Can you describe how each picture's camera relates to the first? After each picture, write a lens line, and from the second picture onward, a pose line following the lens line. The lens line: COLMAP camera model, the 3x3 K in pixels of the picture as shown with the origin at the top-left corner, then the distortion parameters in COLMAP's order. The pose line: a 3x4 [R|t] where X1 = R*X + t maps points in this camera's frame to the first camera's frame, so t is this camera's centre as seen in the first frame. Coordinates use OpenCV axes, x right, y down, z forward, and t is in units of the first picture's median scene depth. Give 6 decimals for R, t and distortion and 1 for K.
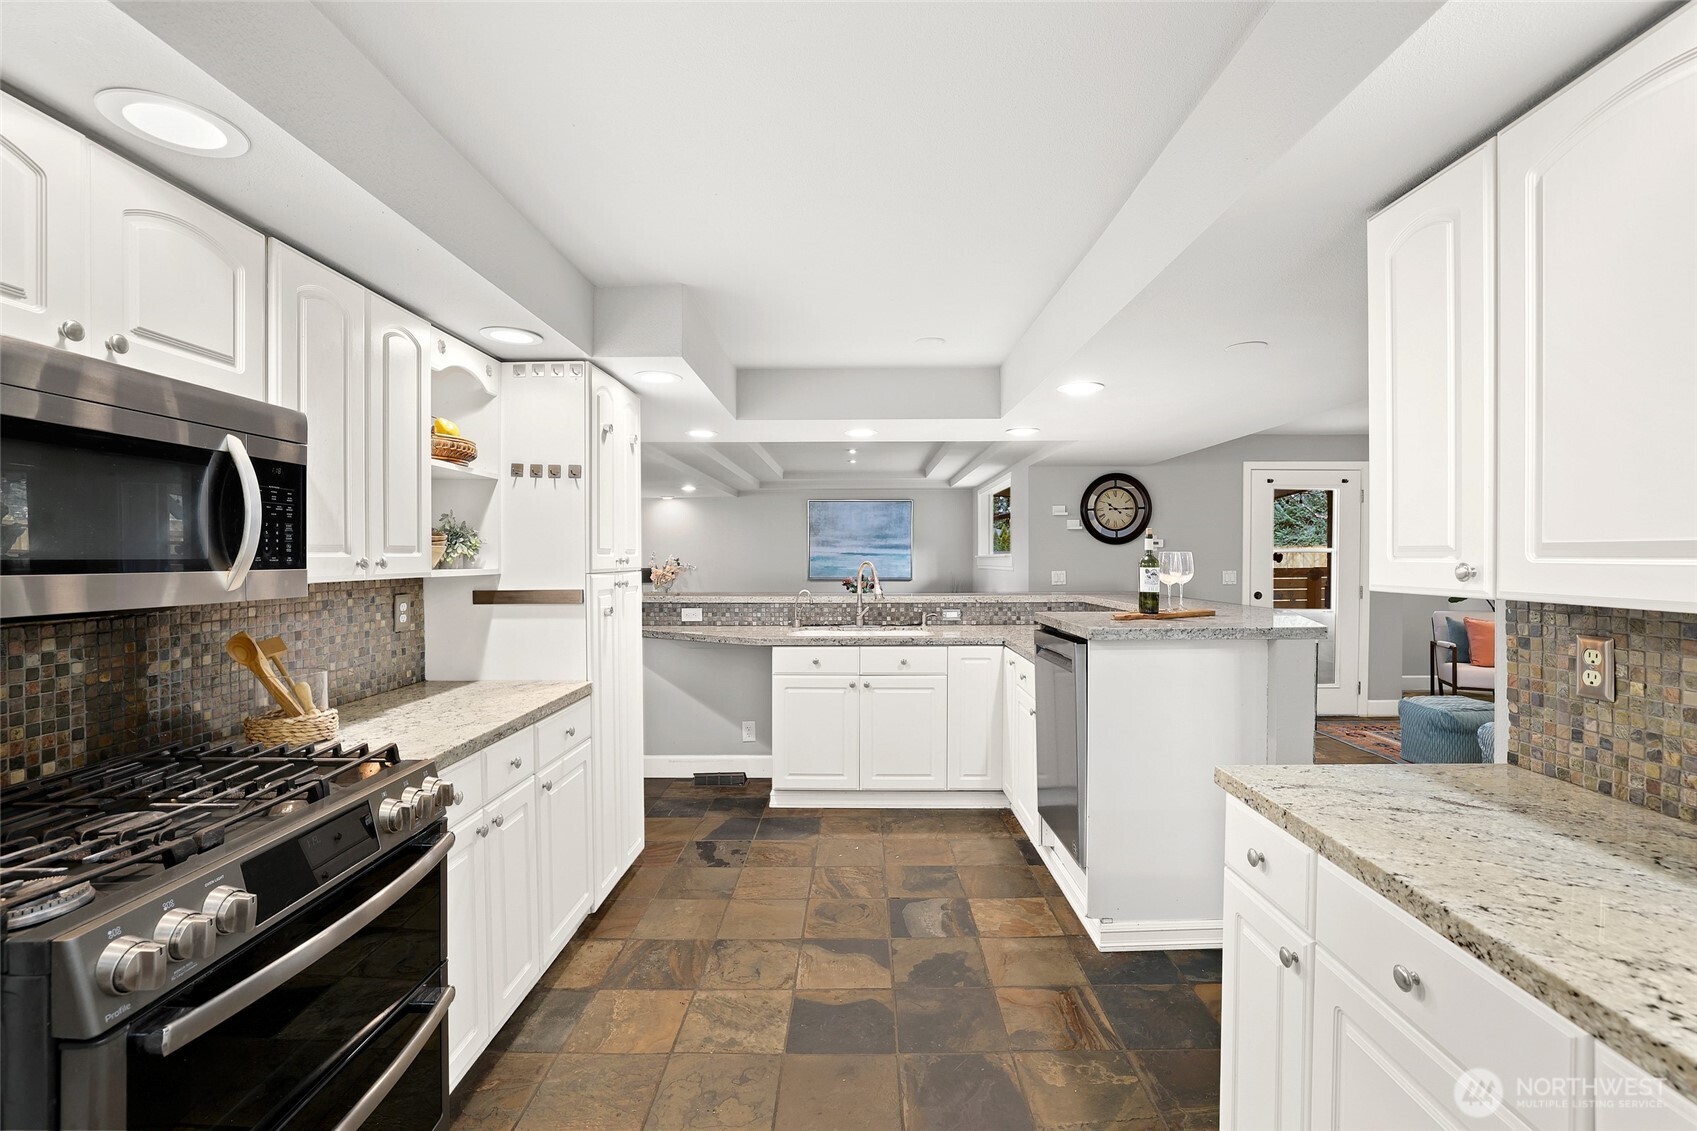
lens RADIAL K [[726.7, 0, 846.2], [0, 726.7, 554.4], [0, 0, 1]] dist [-0.048157, 0.014509]
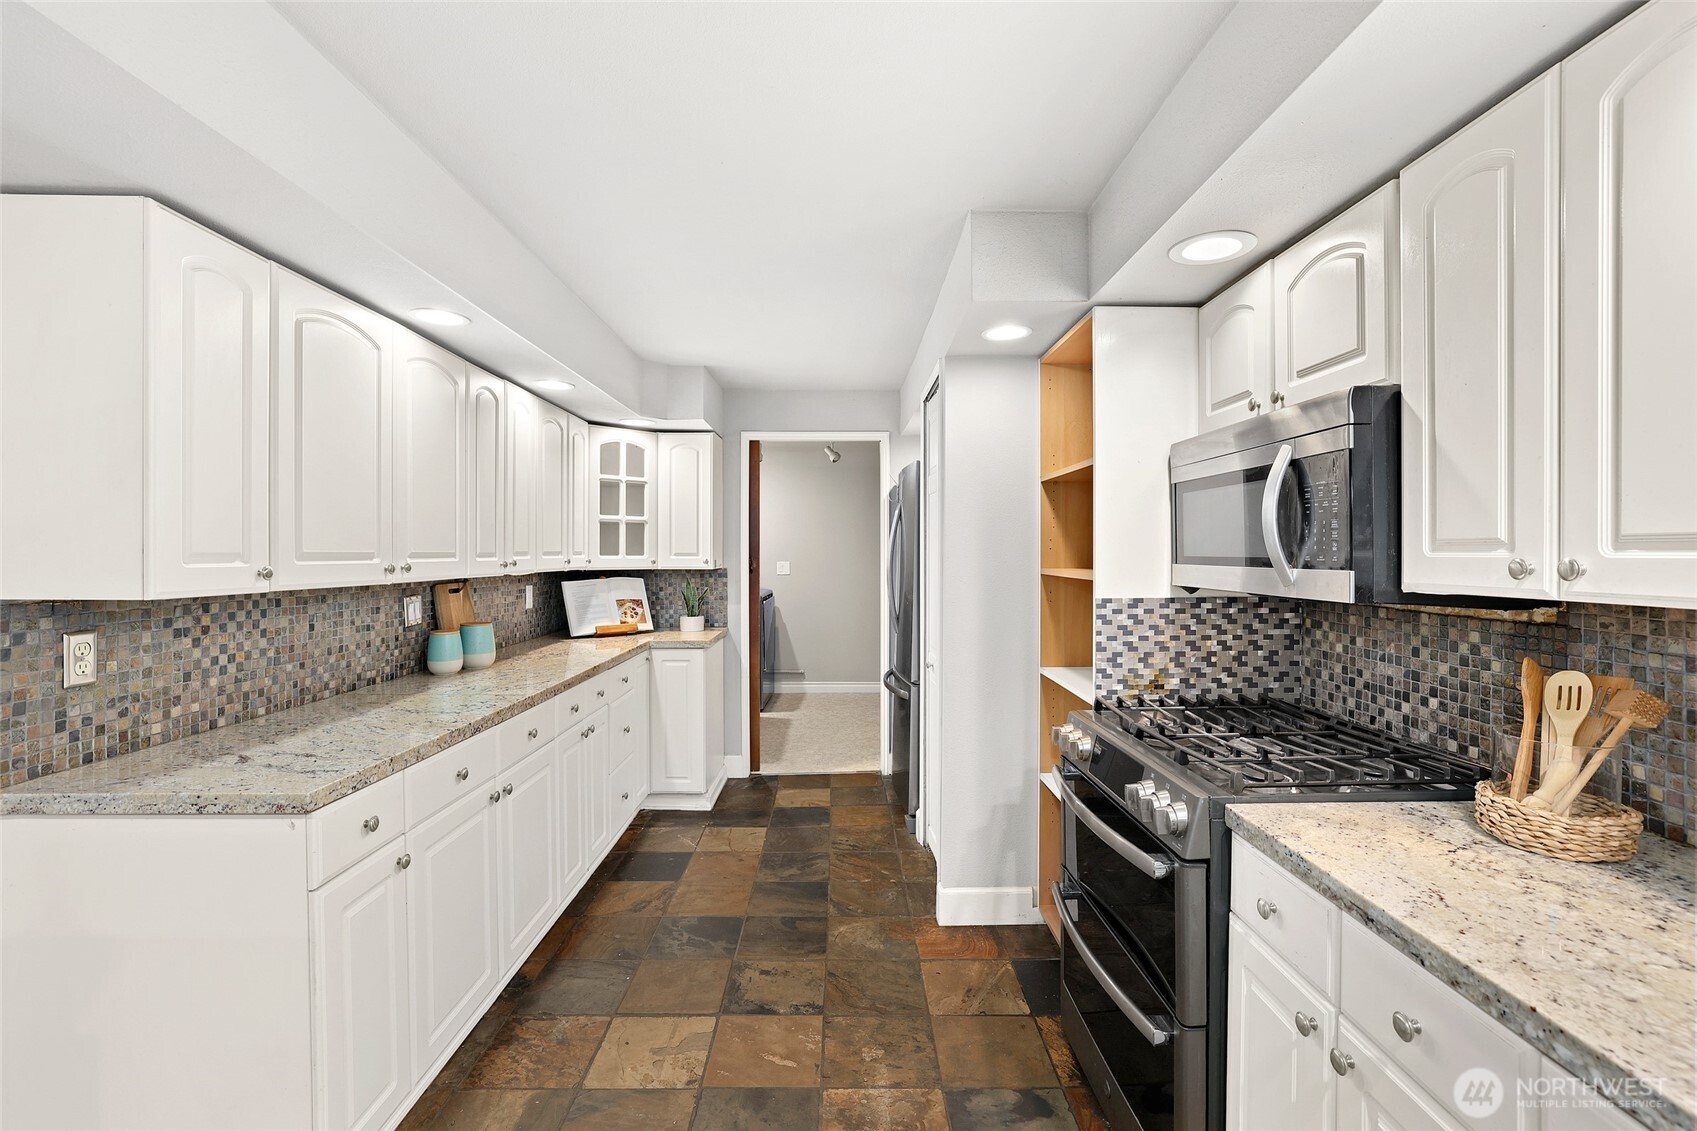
lens RADIAL K [[765.1, 0, 849.1], [0, 765.1, 557.5], [0, 0, 1]] dist [-0.044865, 0.021072]
pose [[-0.999721, 0.005851, -0.022879, -0.163625], [0.005741, 0.999972, 0.004877, -0.003775], [0.022907, 0.004744, -0.999726, 2.163346]]
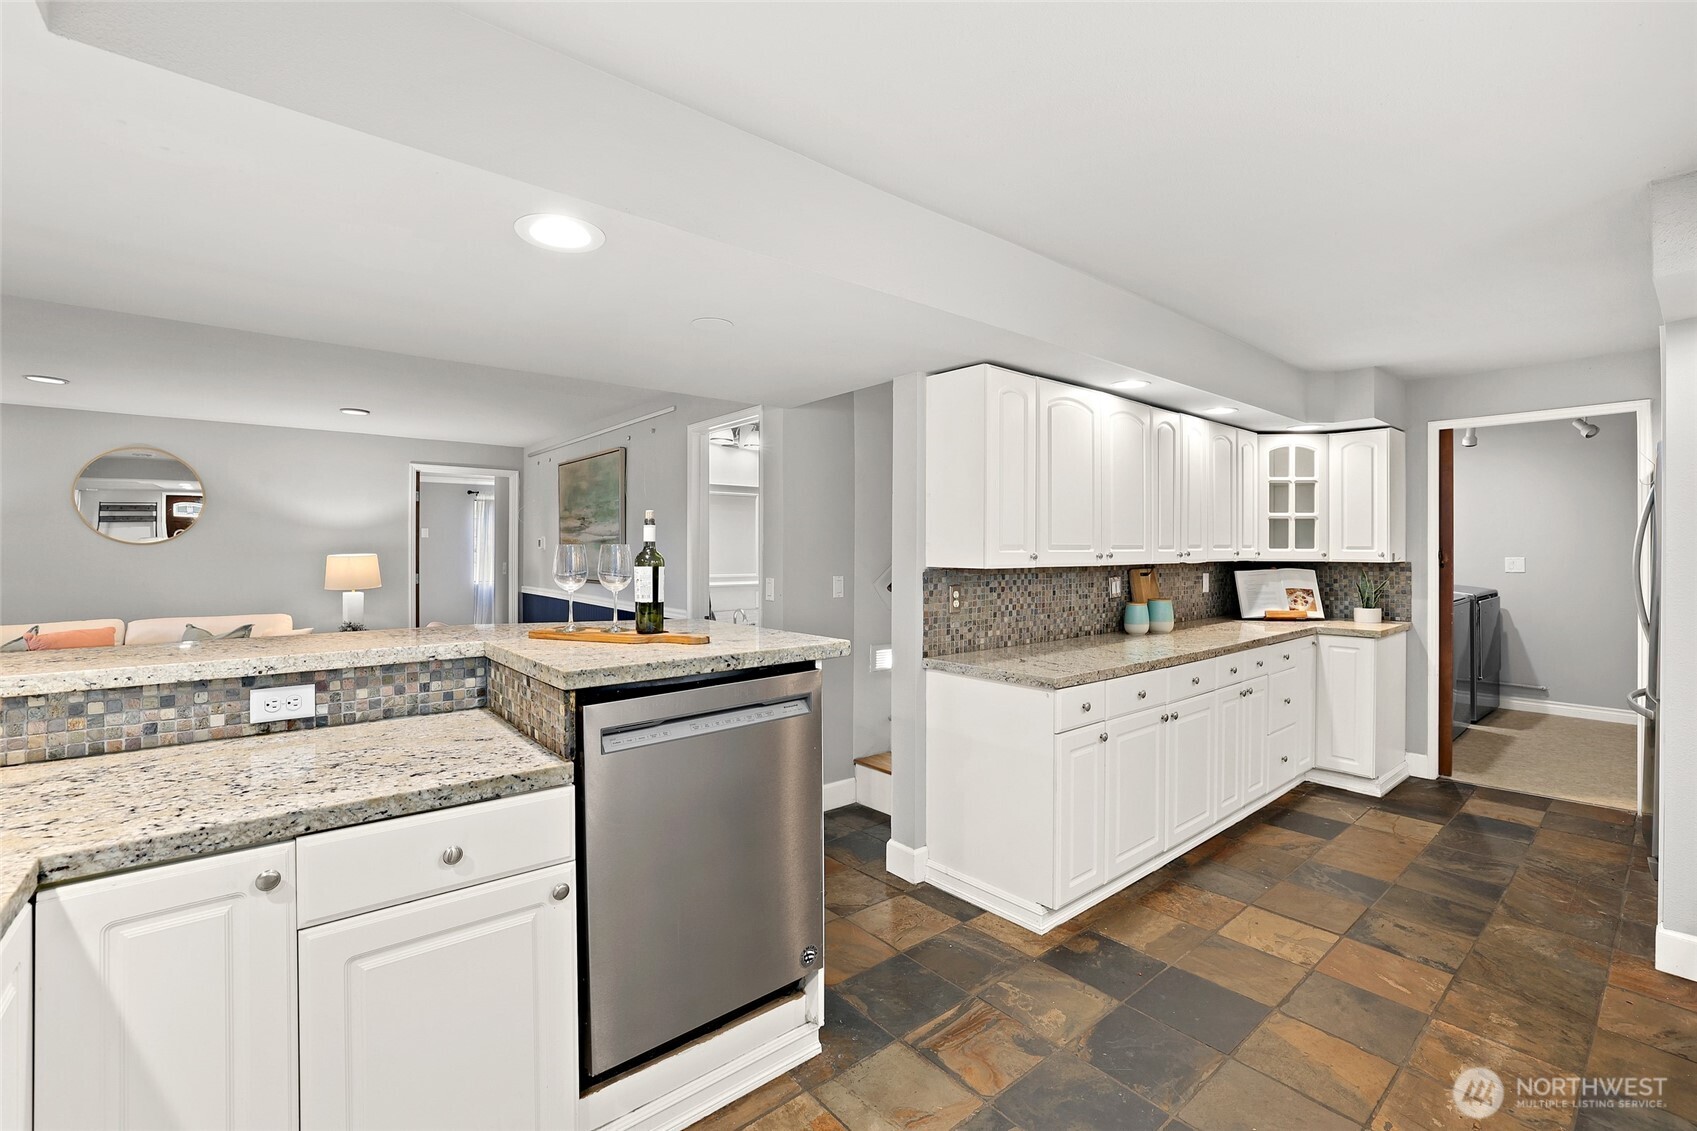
lens RADIAL K [[726.7, 0, 846.2], [0, 726.7, 554.4], [0, 0, 1]] dist [-0.048157, 0.014509]
pose [[-0.648499, -0.000723, 0.761215, -0.467316], [0.002579, 0.999992, 0.003147, 0.008804], [-0.761211, 0.004005, -0.648492, 2.669796]]
